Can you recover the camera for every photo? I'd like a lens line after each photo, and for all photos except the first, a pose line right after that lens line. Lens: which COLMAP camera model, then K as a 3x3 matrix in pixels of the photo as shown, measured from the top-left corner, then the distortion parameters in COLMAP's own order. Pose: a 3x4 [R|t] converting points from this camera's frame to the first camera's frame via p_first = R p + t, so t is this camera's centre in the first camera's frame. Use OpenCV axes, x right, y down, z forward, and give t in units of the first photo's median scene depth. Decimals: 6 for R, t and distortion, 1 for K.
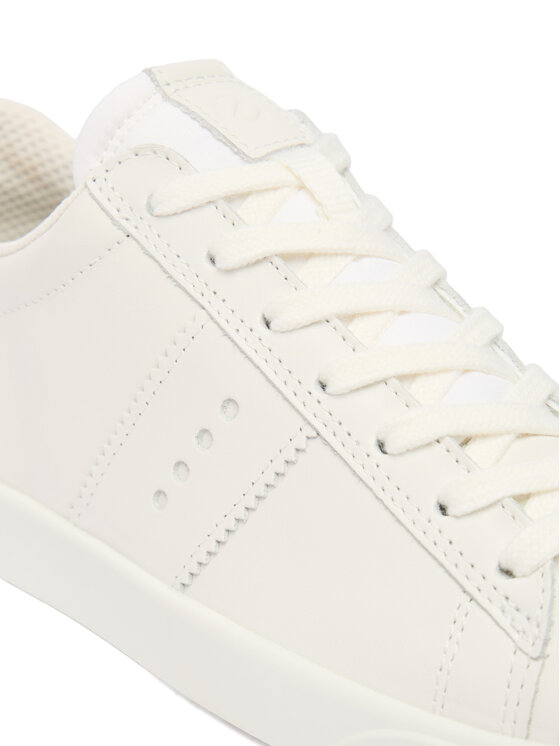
lens RADIAL K [[2029.9, 0, 279.8], [0, 2029.9, 373.3], [0, 0, 1]] dist [-0.154903, 0.000000]
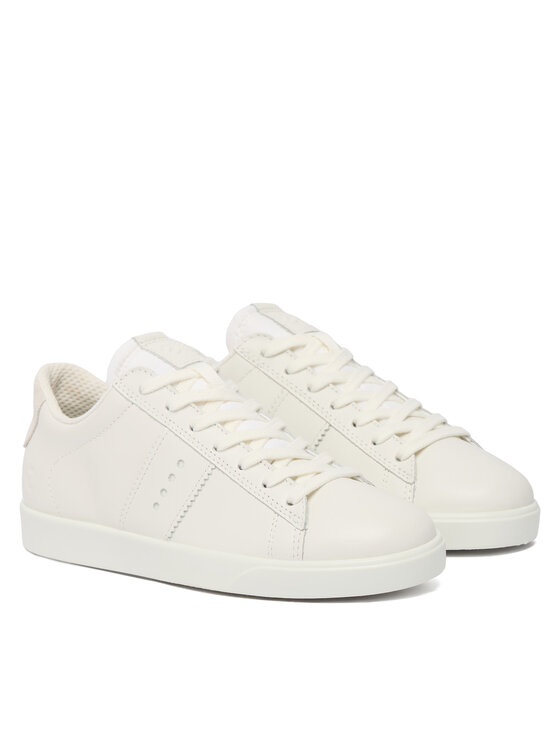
lens RADIAL K [[2380.3, 0, 280.7], [0, 2380.3, 372.8], [0, 0, 1]] dist [-1.249418, 0.000000]
pose [[0.994414, -0.094515, 0.046981, -0.028080], [0.100974, 0.981498, -0.162684, 0.393598], [-0.030735, 0.166519, 0.985559, -1.909074]]
